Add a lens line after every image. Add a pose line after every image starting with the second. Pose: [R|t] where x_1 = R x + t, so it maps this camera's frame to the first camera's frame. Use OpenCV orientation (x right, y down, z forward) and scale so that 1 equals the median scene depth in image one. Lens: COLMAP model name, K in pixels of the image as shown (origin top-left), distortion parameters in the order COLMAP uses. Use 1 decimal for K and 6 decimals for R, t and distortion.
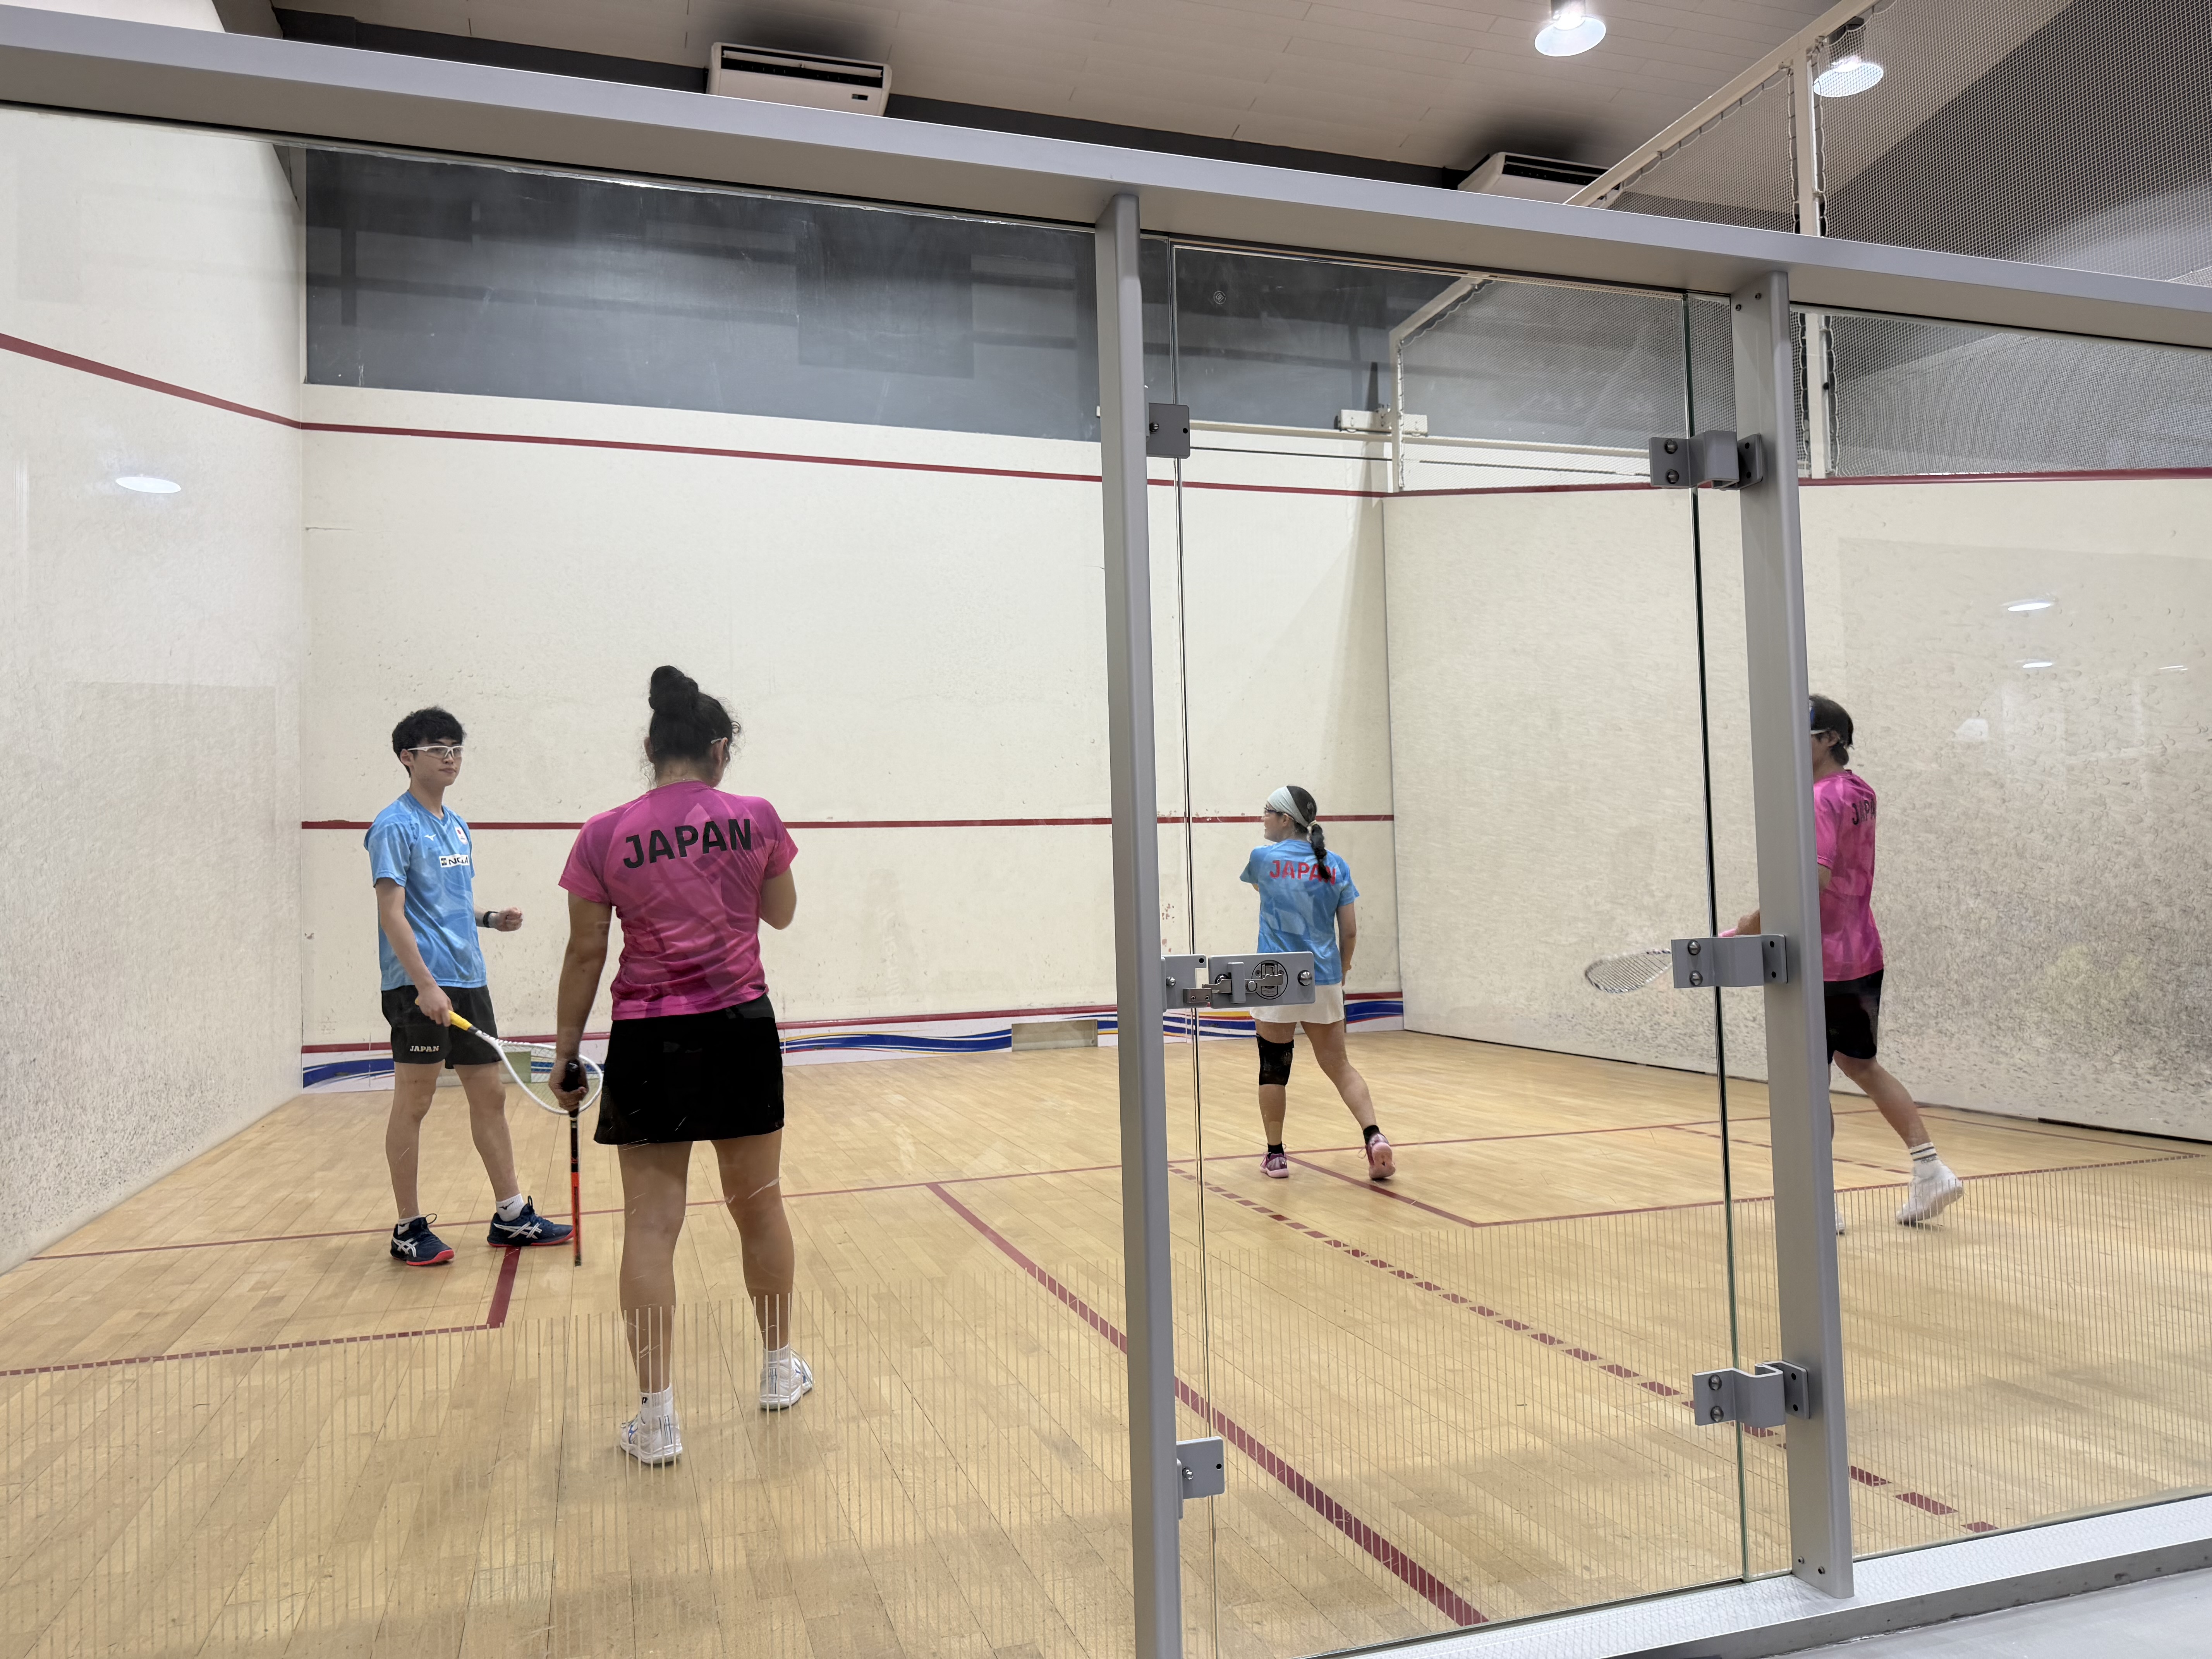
lens RADIAL K [[1543.2, 0, 1093.5], [0, 1543.2, 825.5], [0, 0, 1]] dist [0.022314, -0.030063]
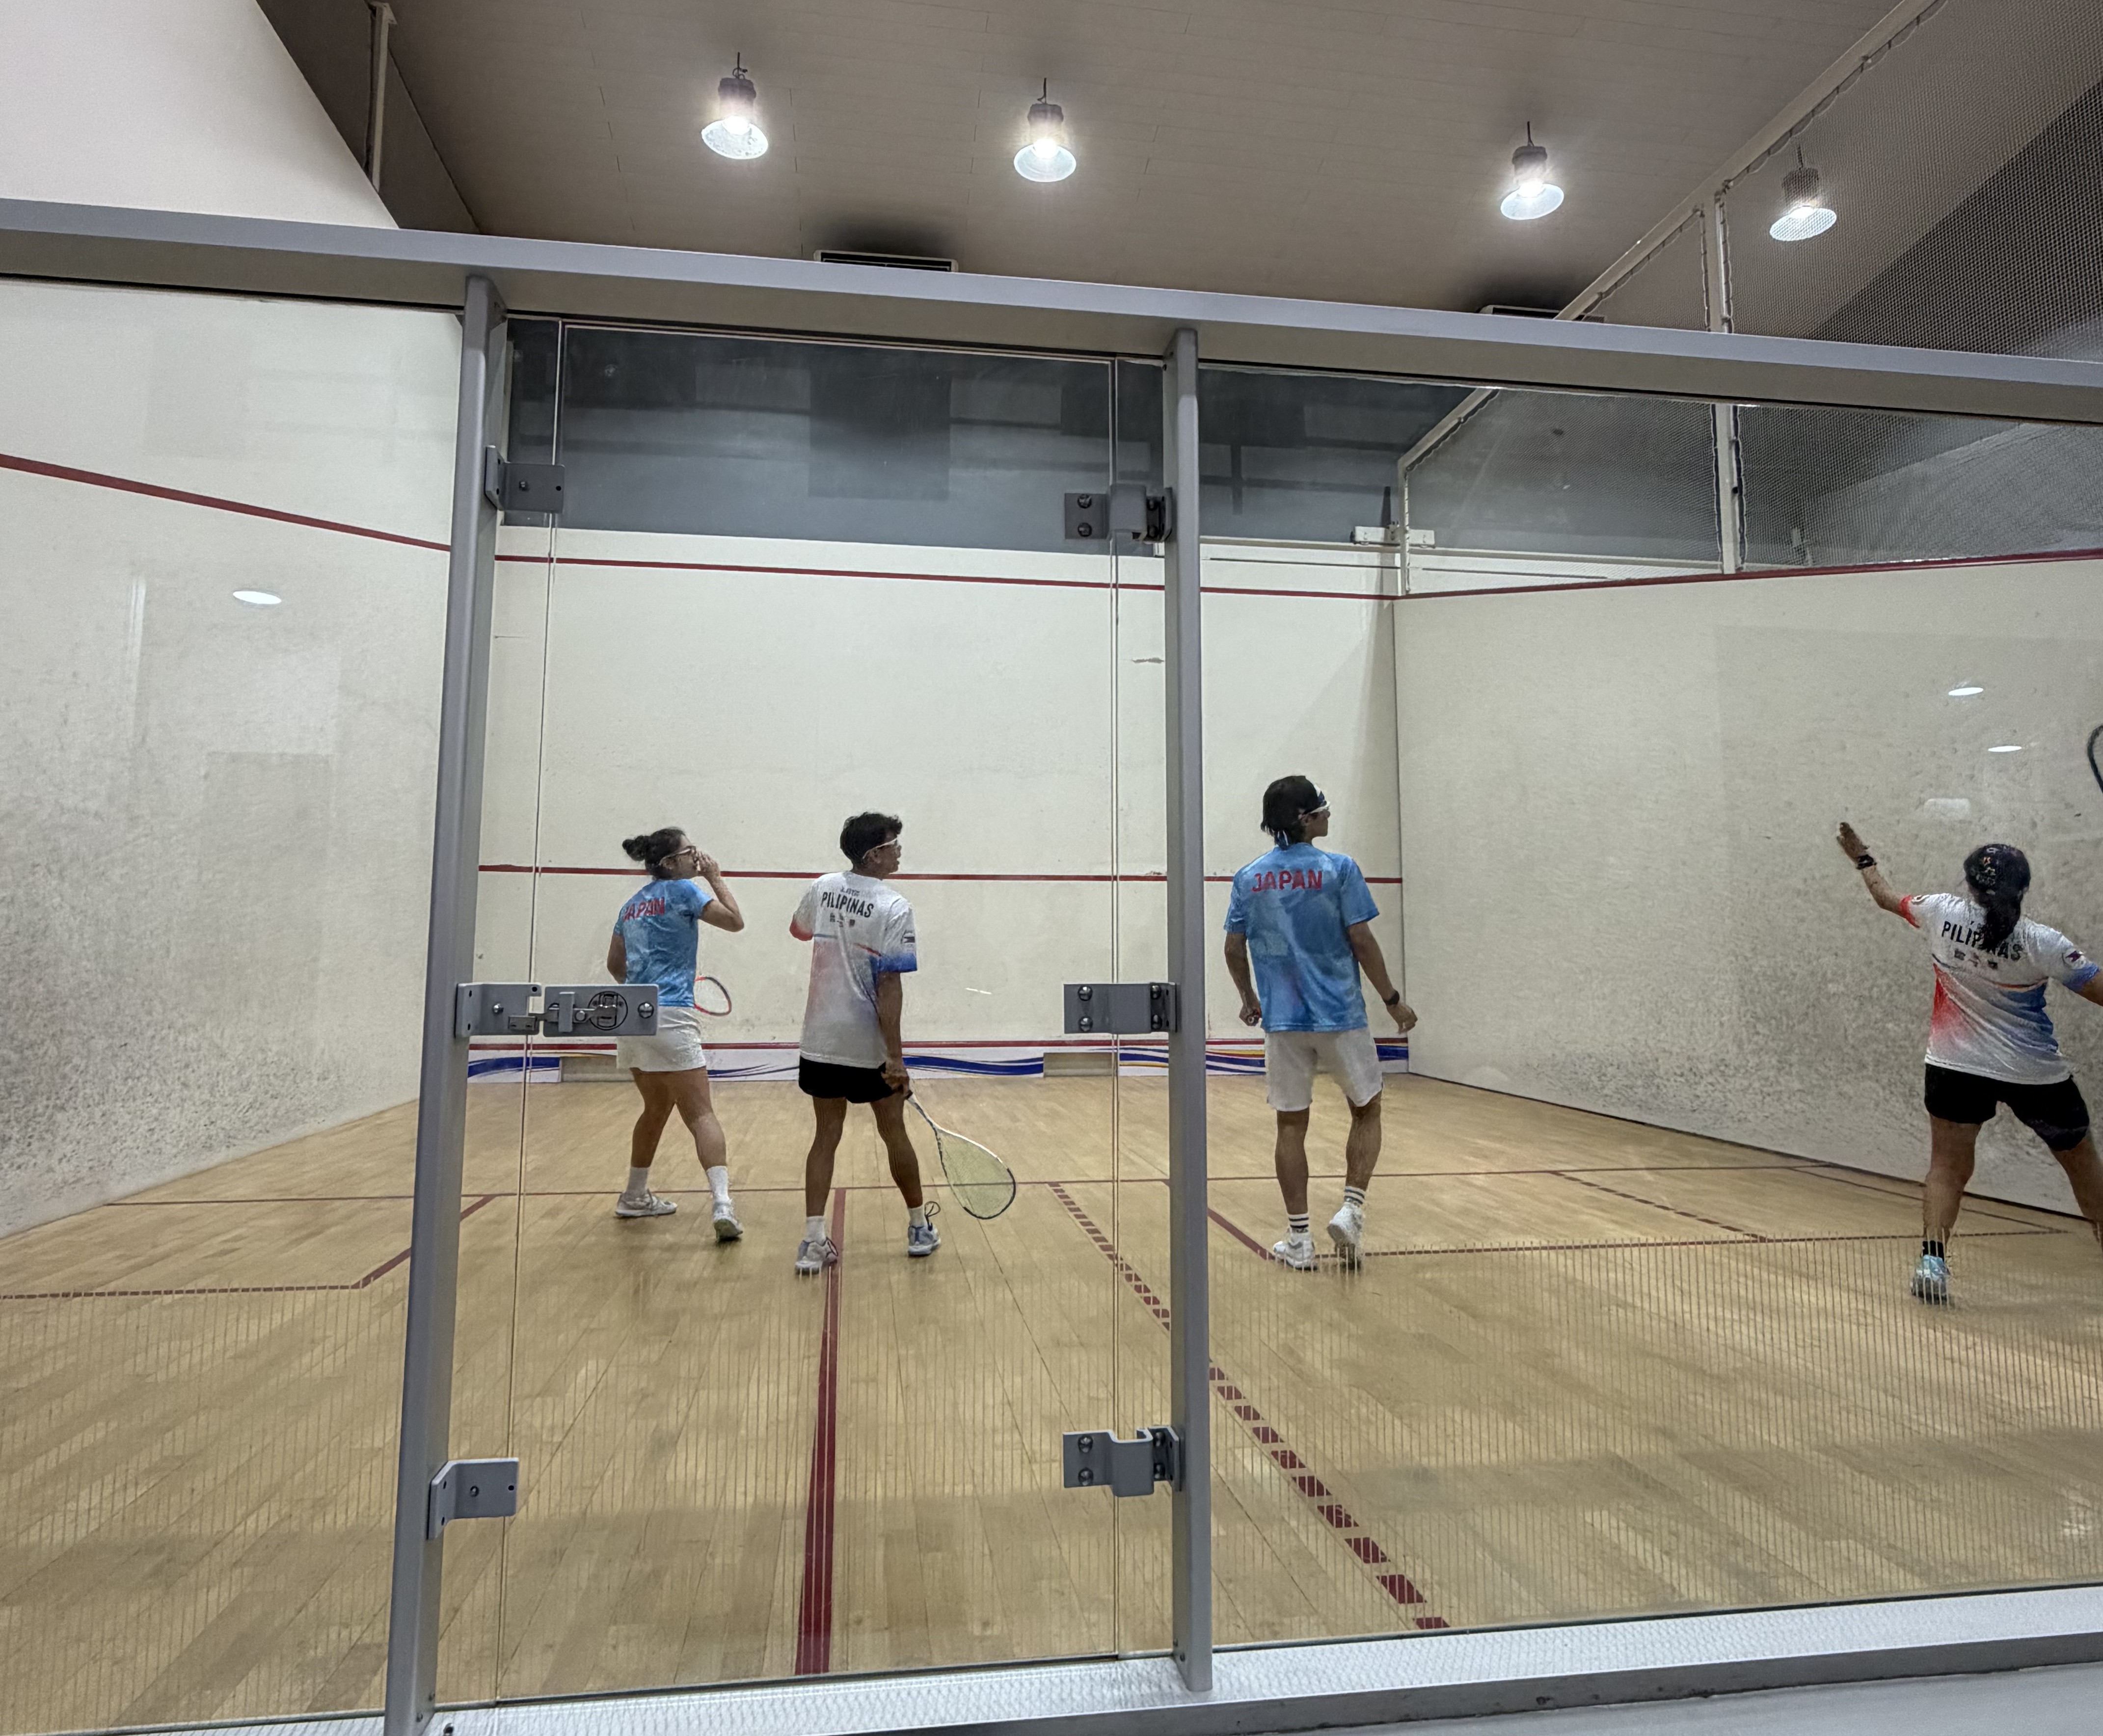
lens RADIAL K [[1281.8, 0, 1066.2], [0, 1281.8, 797.4], [0, 0, 1]] dist [-0.003465, 0.000321]
pose [[0.987272, 0.010713, -0.158679, 0.197564], [-0.021465, 0.997575, -0.066201, 0.002706], [0.157585, 0.068765, 0.985108, 0.067651]]
